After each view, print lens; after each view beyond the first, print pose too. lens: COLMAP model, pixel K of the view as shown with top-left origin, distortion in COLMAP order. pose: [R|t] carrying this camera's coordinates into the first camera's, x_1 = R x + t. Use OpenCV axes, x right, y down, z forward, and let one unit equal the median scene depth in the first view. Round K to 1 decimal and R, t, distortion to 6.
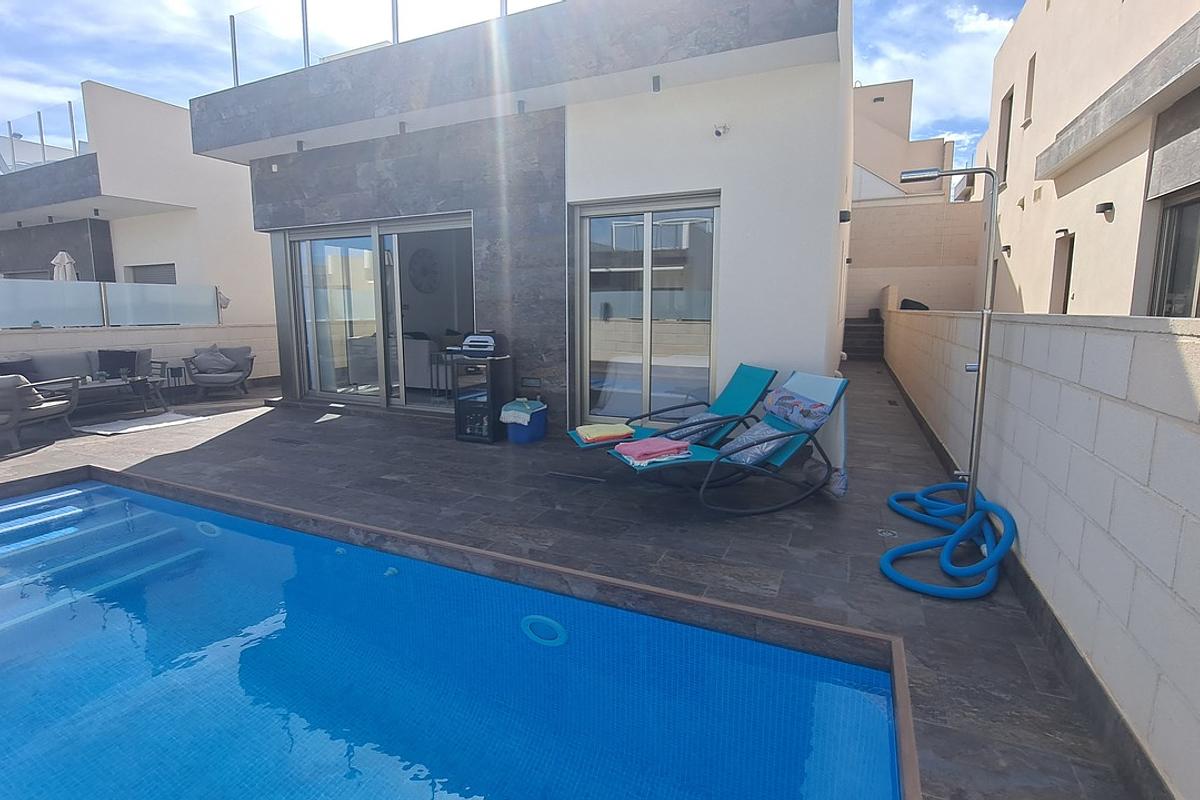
lens RADIAL K [[569.2, 0, 583.7], [0, 569.2, 386.6], [0, 0, 1]] dist [-0.014088, -0.005045]
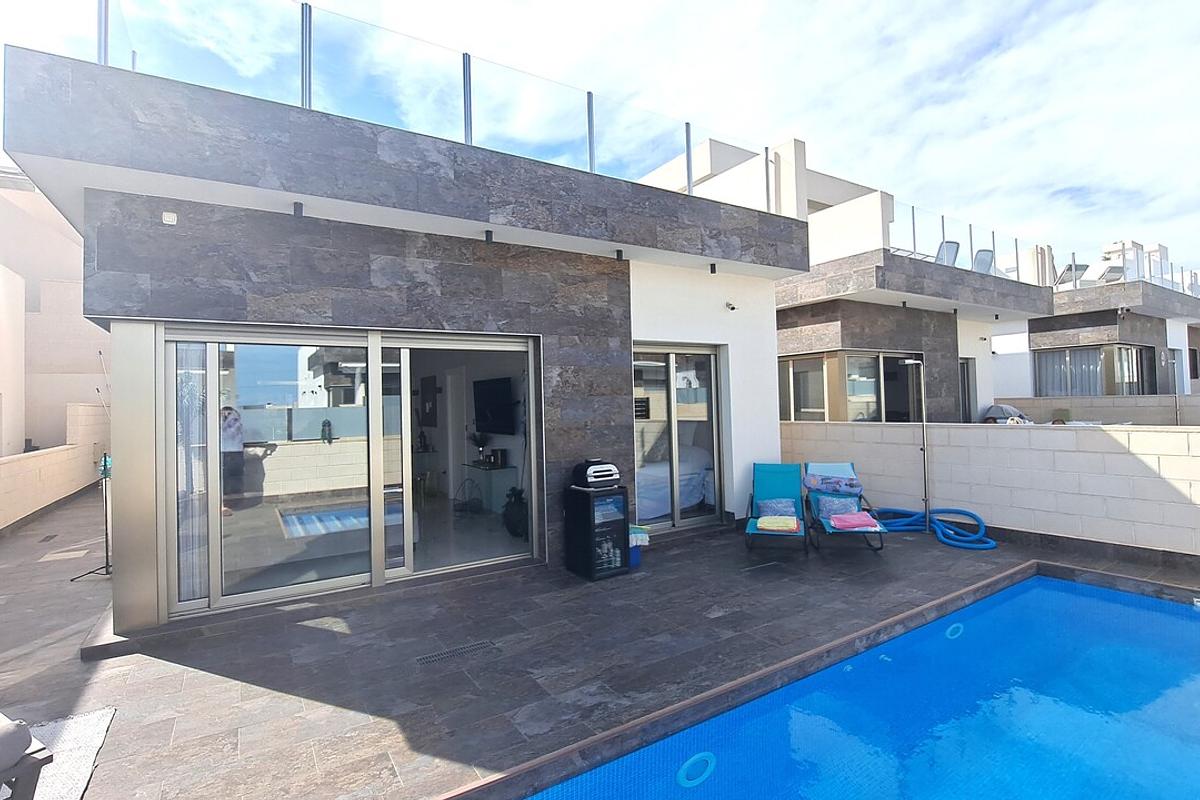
lens RADIAL K [[569.2, 0, 584.2], [0, 569.2, 386.0], [0, 0, 1]] dist [-0.014088, -0.005045]
pose [[0.548158, 0.012352, 0.836284, -1.033928], [0.139820, 0.984467, -0.106188, -0.124700], [-0.824605, 0.175137, 0.537916, 0.477762]]
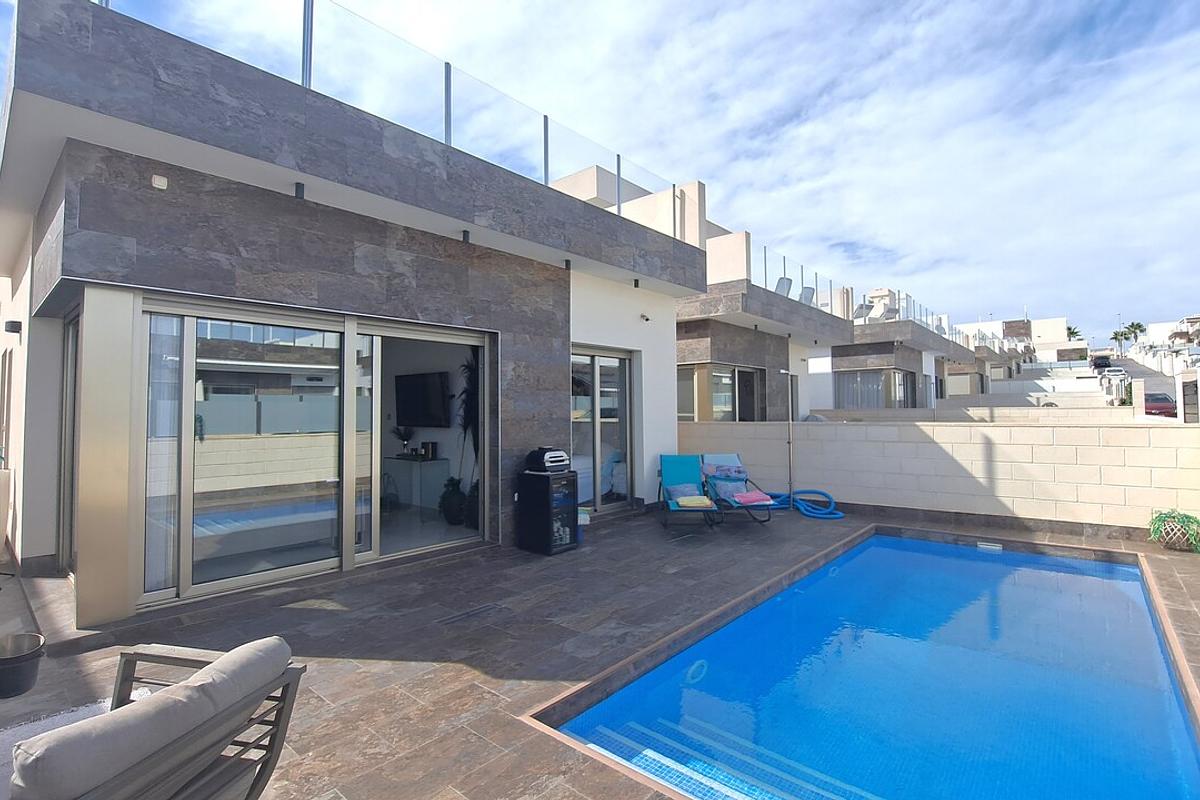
lens RADIAL K [[569.2, 0, 585.4], [0, 569.2, 385.4], [0, 0, 1]] dist [-0.014088, -0.005045]
pose [[0.280978, 0.044352, 0.958689, -1.229808], [0.139186, 0.986487, -0.086432, -0.112848], [-0.949567, 0.157722, 0.271008, 0.636983]]
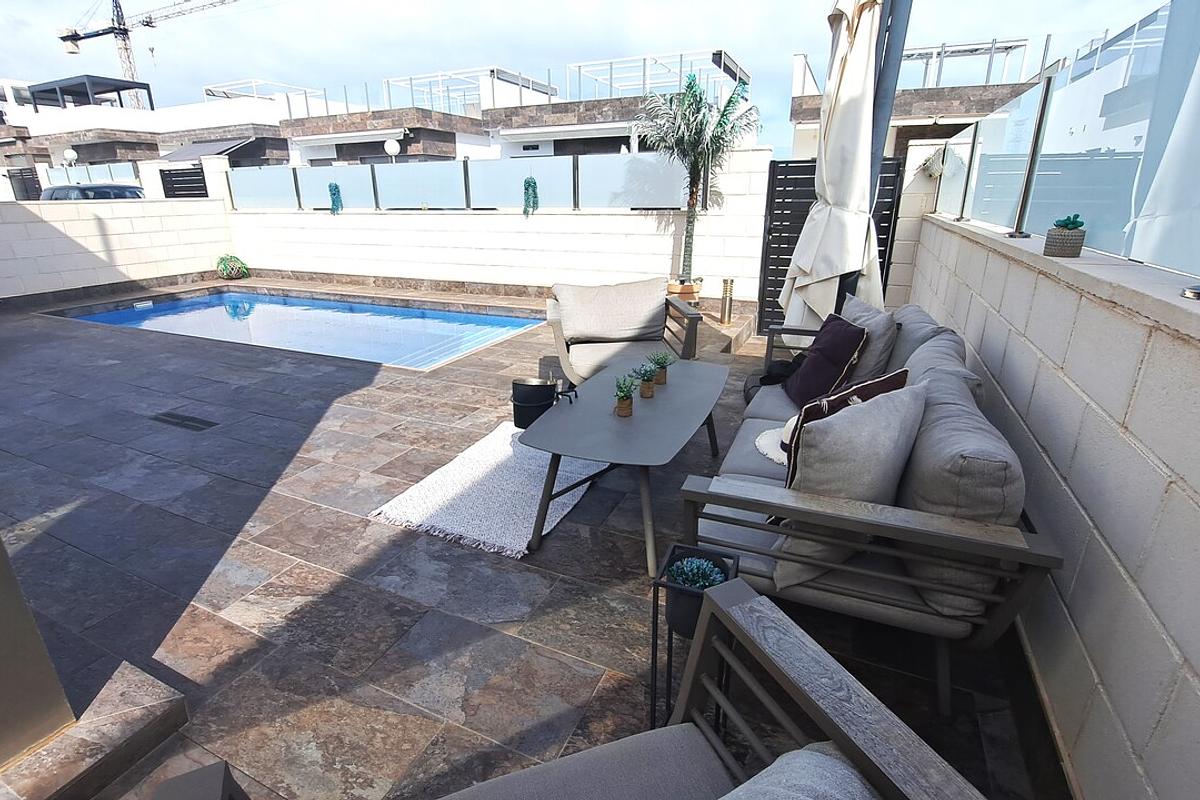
lens RADIAL K [[569.2, 0, 583.3], [0, 569.2, 397.1], [0, 0, 1]] dist [-0.014088, -0.005045]
pose [[-0.999932, 0.010277, 0.005440, -0.979821], [0.011628, 0.886611, 0.462369, -0.204628], [-0.000071, 0.462401, -0.886671, 1.573791]]
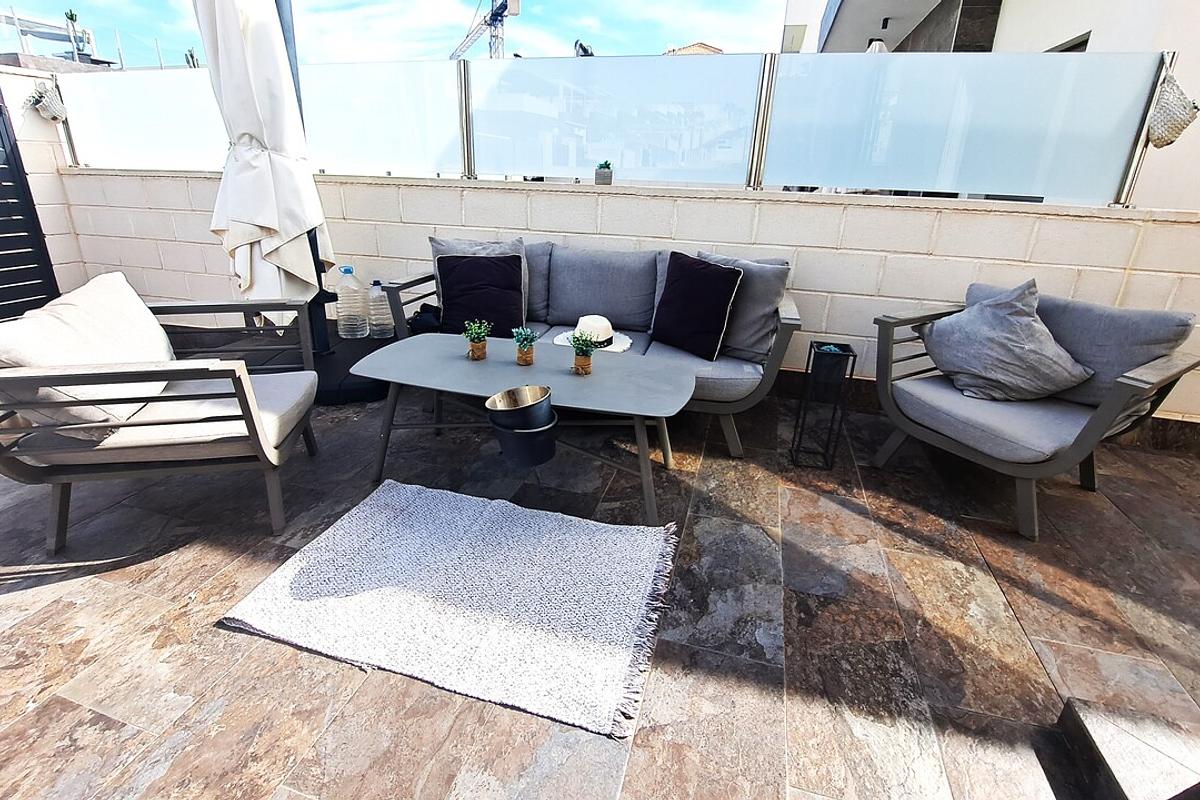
lens RADIAL K [[569.2, 0, 597.3], [0, 569.2, 395.3], [0, 0, 1]] dist [-0.014088, -0.005045]
pose [[0.164077, 0.362901, -0.917269, -0.664479], [-0.166766, 0.926691, 0.336798, -0.123699], [0.972249, 0.097708, 0.212568, 1.166141]]
